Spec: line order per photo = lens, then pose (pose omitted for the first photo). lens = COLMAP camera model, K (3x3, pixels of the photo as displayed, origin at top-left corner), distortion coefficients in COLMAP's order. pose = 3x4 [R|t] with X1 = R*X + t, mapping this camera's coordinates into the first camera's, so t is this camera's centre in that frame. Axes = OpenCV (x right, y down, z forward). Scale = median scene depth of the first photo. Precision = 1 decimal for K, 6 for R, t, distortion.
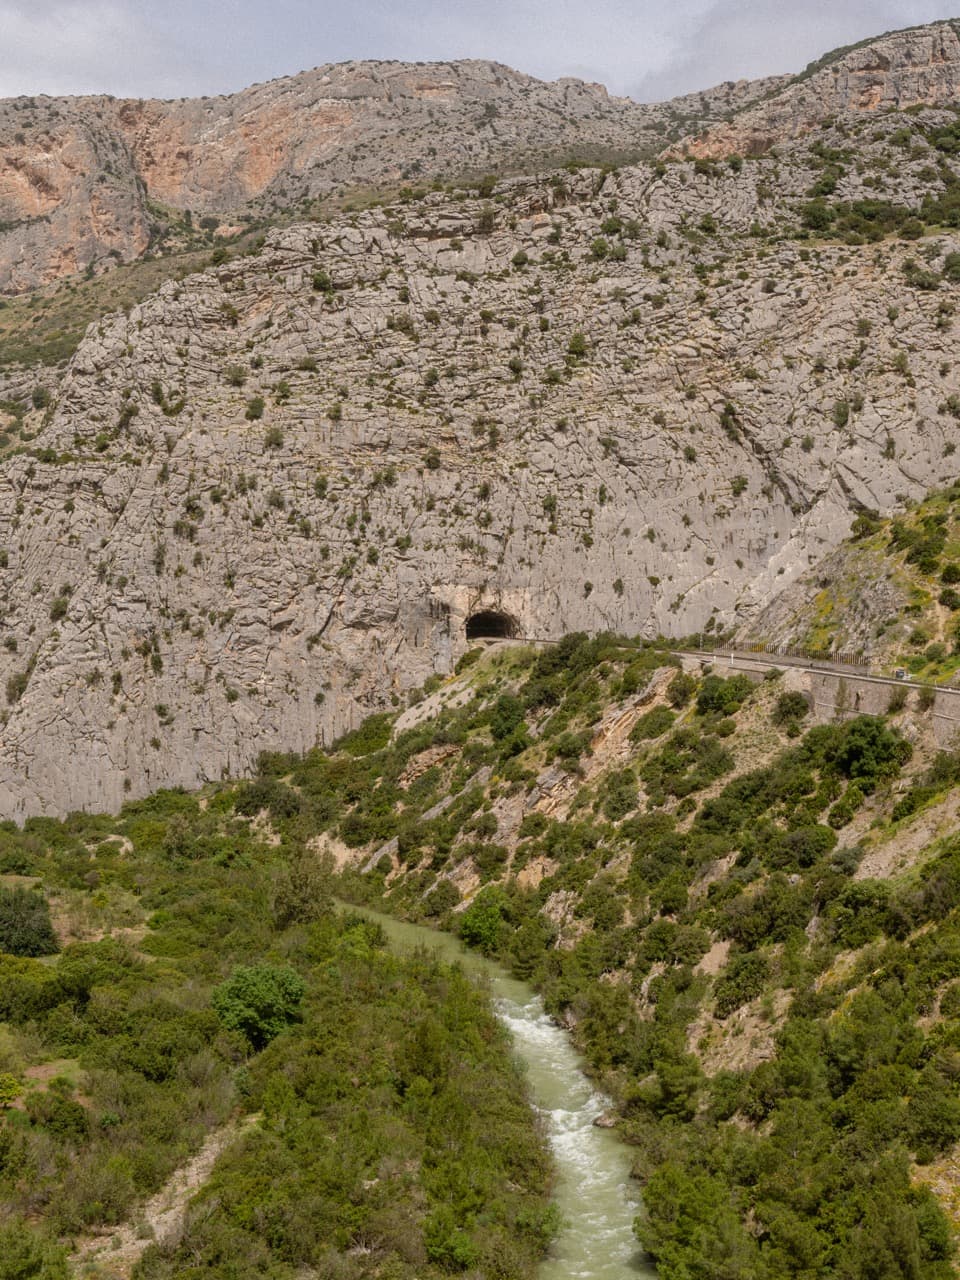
lens RADIAL K [[1893.5, 0, 480.0], [0, 1893.5, 640.0], [0, 0, 1]] dist [-0.001235, 0.120877]
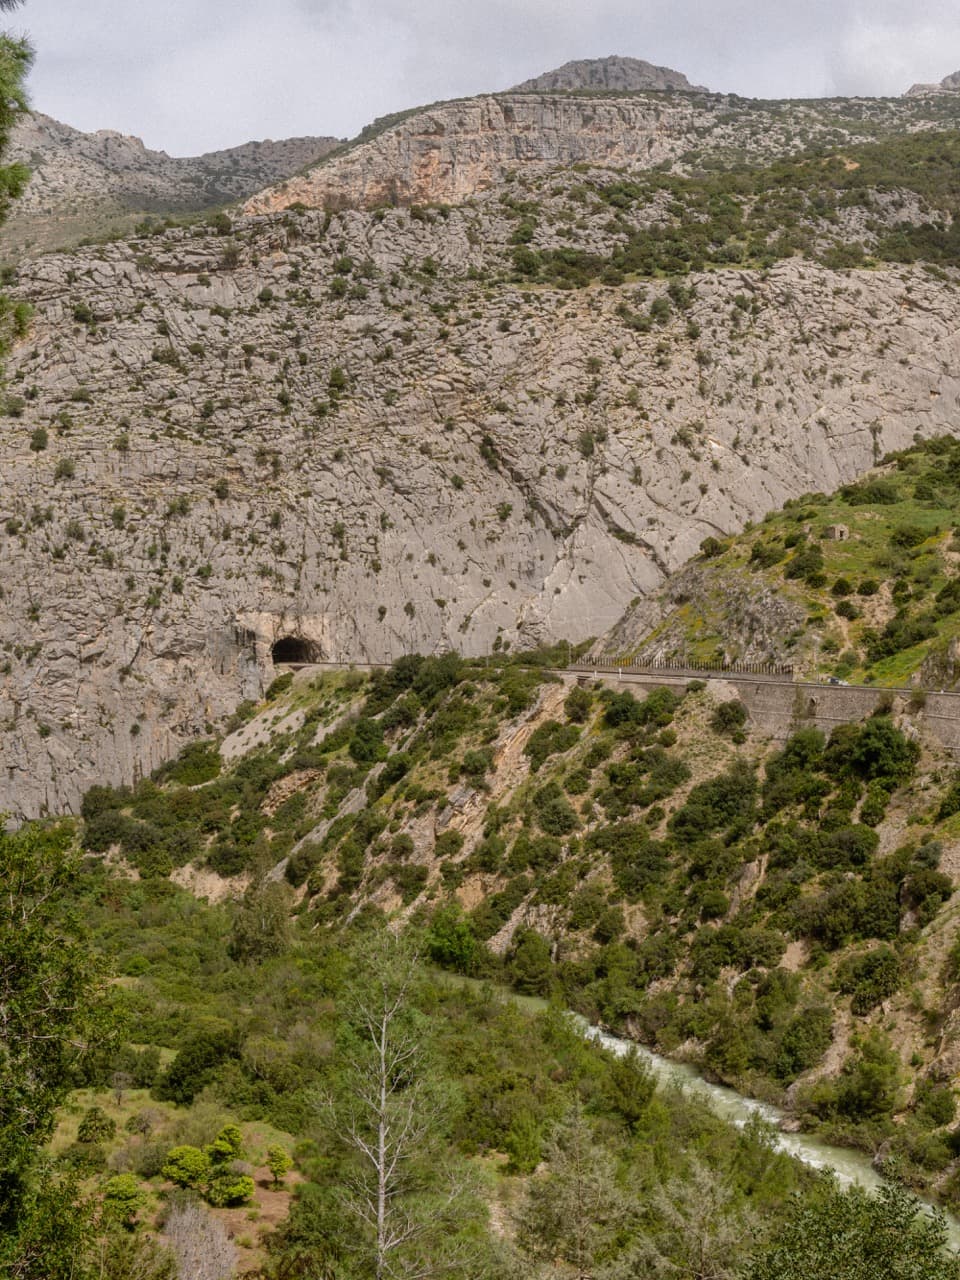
lens RADIAL K [[1761.2, 0, 466.2], [0, 1761.2, 636.5], [0, 0, 1]] dist [0.005079, 0.027451]
pose [[0.961353, -0.031535, 0.273508, -0.154998], [0.035435, 0.999328, -0.009330, -0.003083], [-0.273030, 0.018661, 0.961825, 0.056299]]
